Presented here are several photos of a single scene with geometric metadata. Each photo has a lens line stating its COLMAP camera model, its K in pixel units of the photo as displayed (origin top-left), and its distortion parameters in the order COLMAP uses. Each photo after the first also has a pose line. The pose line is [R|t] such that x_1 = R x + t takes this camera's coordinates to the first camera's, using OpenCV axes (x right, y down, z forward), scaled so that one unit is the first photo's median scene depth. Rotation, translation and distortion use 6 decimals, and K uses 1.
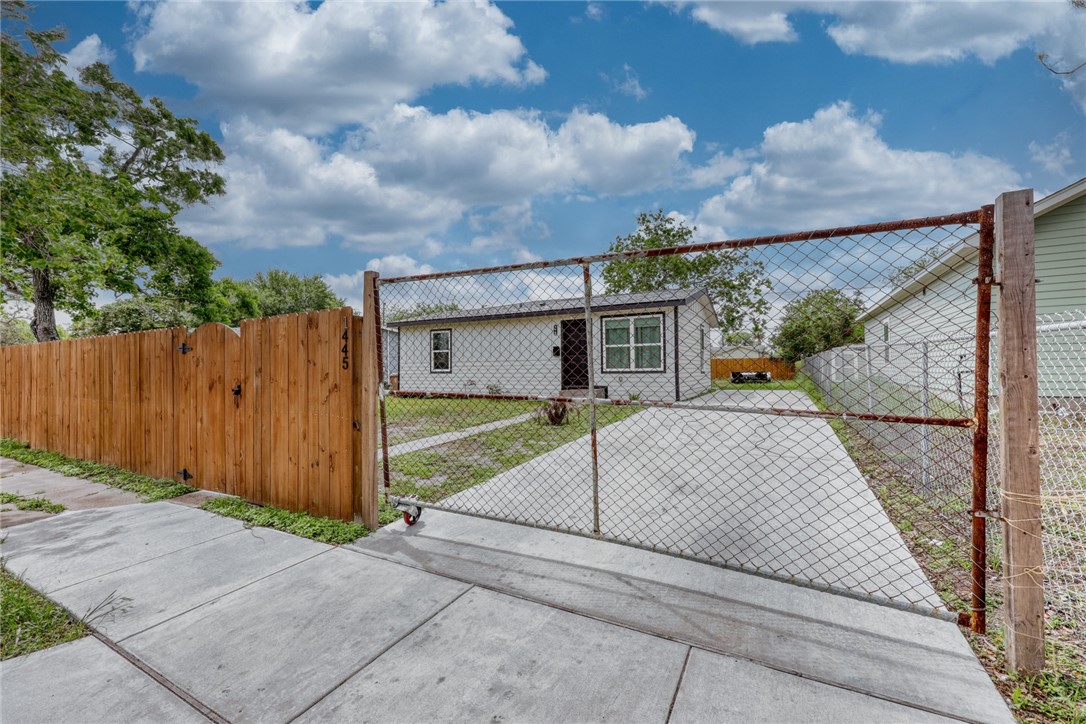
lens RADIAL K [[428.4, 0, 543.0], [0, 428.4, 362.0], [0, 0, 1]] dist [0.001855, 0.000155]
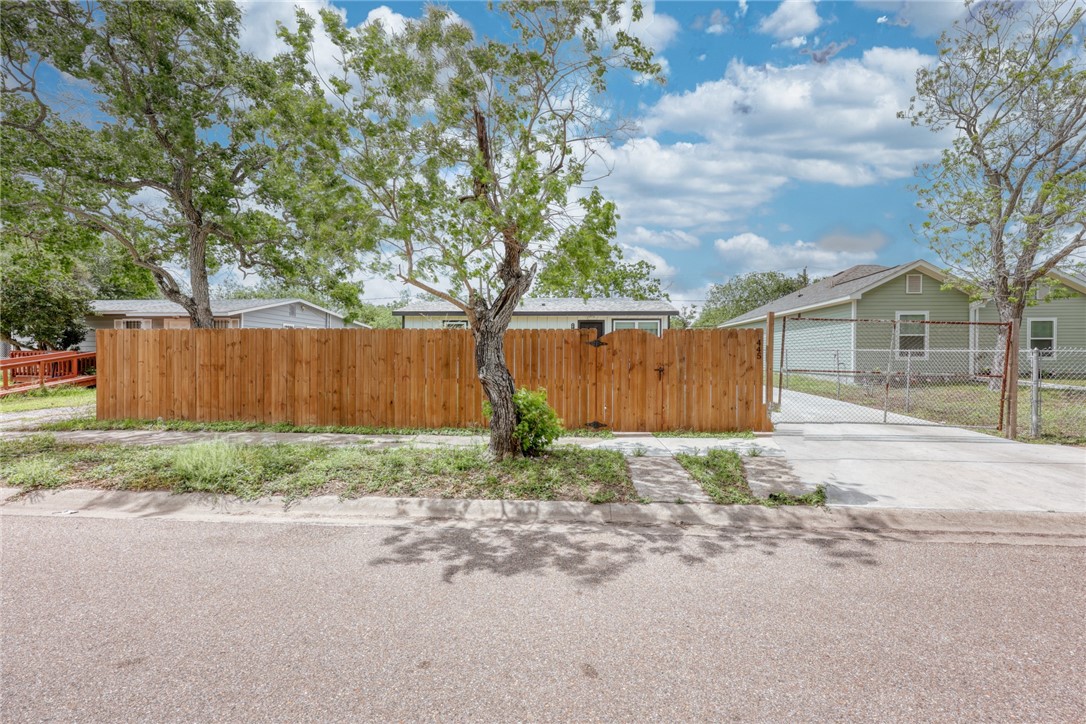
lens RADIAL K [[428.4, 0, 543.0], [0, 428.4, 362.0], [0, 0, 1]] dist [0.001855, 0.000155]
pose [[0.914913, 0.013179, 0.403436, -0.586873], [-0.023011, 0.999544, 0.019532, 0.004026], [-0.402995, -0.027154, 0.914799, -0.116608]]
